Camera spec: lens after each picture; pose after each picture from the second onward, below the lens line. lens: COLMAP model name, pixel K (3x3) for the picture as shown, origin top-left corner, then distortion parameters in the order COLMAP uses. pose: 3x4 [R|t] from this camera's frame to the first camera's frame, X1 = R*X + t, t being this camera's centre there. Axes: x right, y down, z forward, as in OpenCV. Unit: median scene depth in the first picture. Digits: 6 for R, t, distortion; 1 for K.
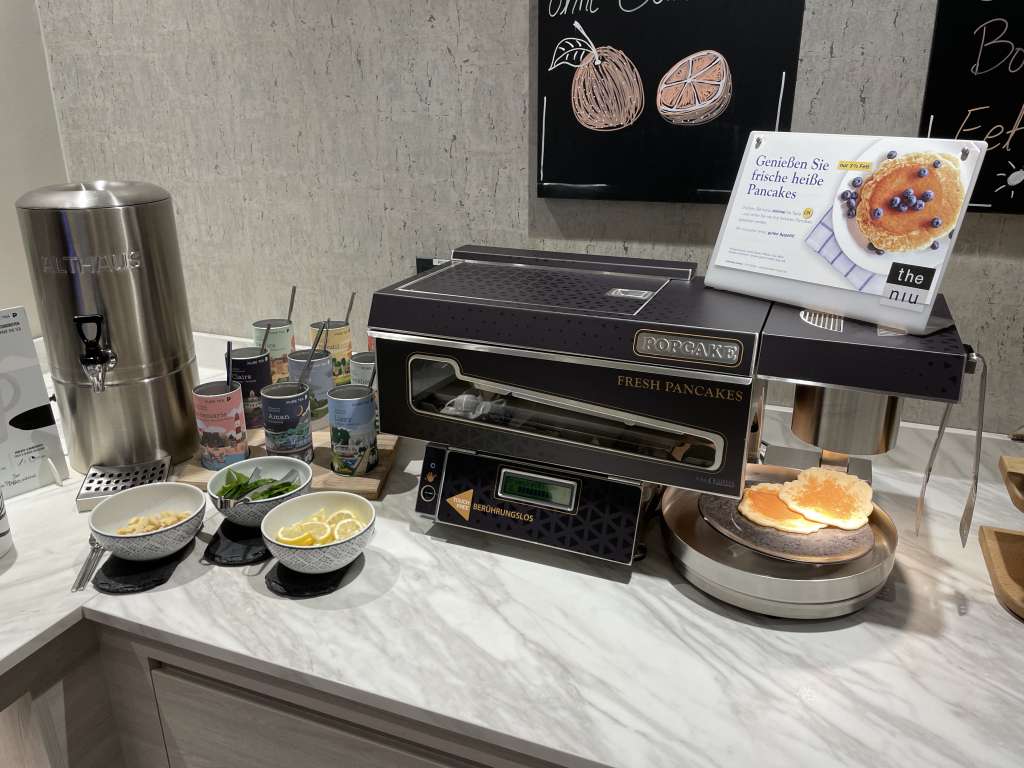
lens RADIAL K [[786.2, 0, 518.6], [0, 786.2, 379.2], [0, 0, 1]] dist [0.063261, -0.097593]
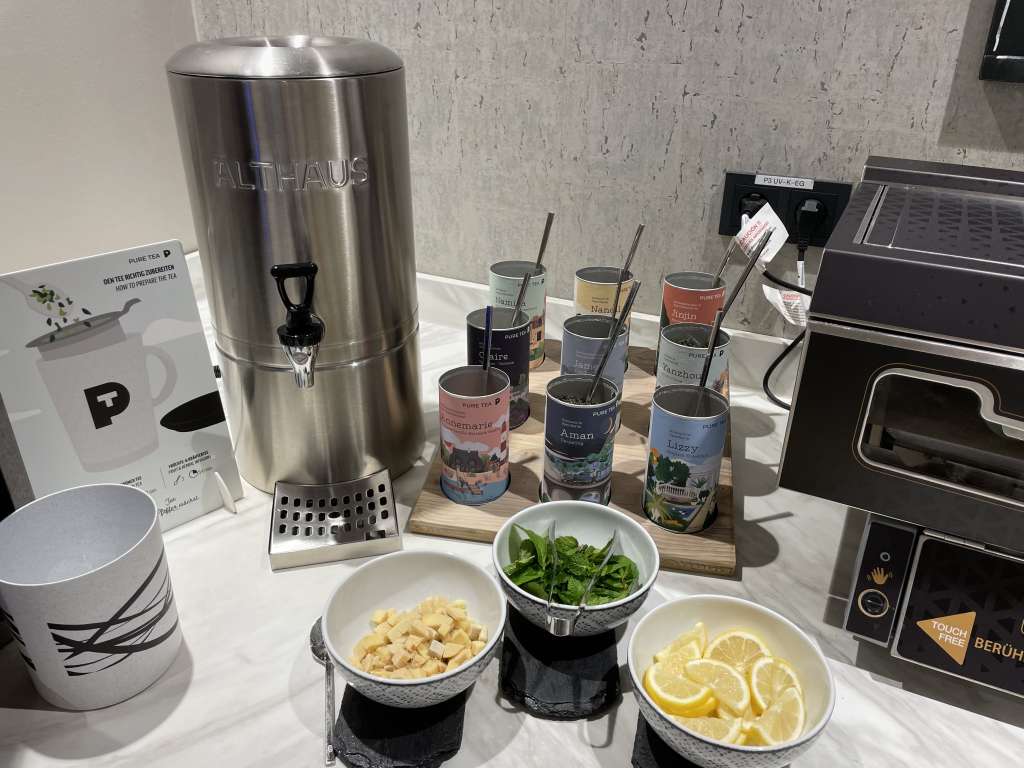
lens RADIAL K [[786.2, 0, 515.3], [0, 786.2, 384.2], [0, 0, 1]] dist [0.063261, -0.097593]
pose [[0.996427, 0.050514, -0.067688, -0.302740], [-0.041528, 0.990886, 0.128142, -0.067681], [0.073544, -0.124873, 0.989443, 0.375140]]
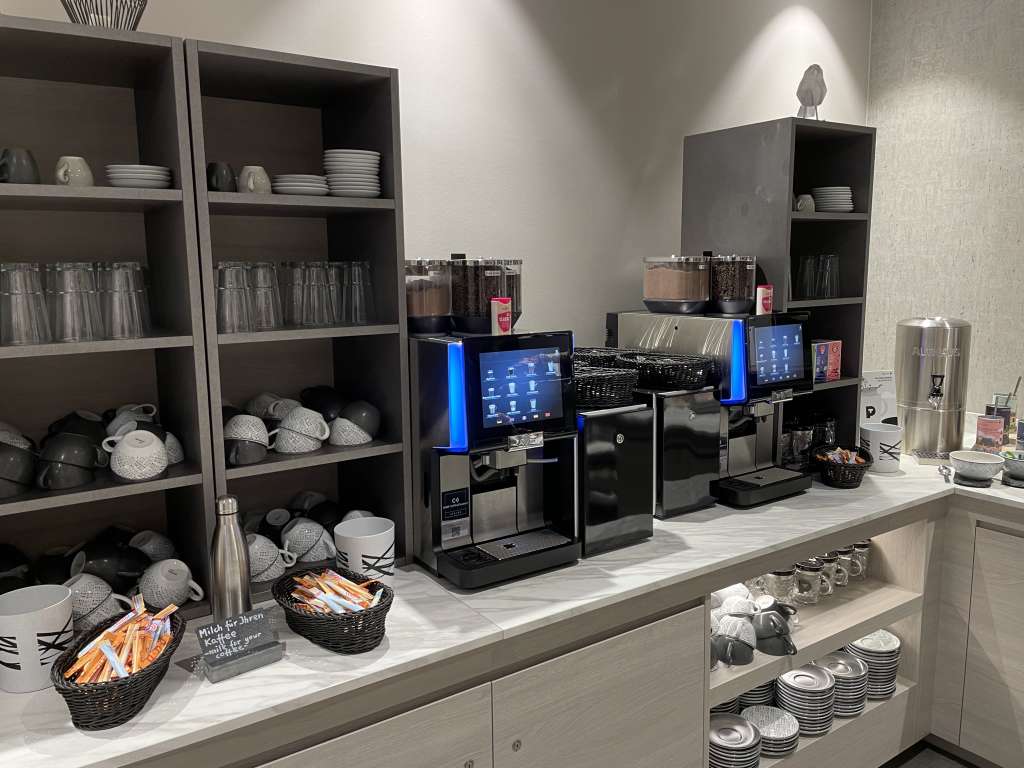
lens RADIAL K [[786.2, 0, 510.7], [0, 786.2, 378.5], [0, 0, 1]] dist [0.063261, -0.097593]
pose [[0.825686, 0.074157, -0.559235, -0.265867], [-0.185418, 0.971921, -0.144879, 0.428563], [0.532789, 0.223316, 0.816251, -1.293941]]
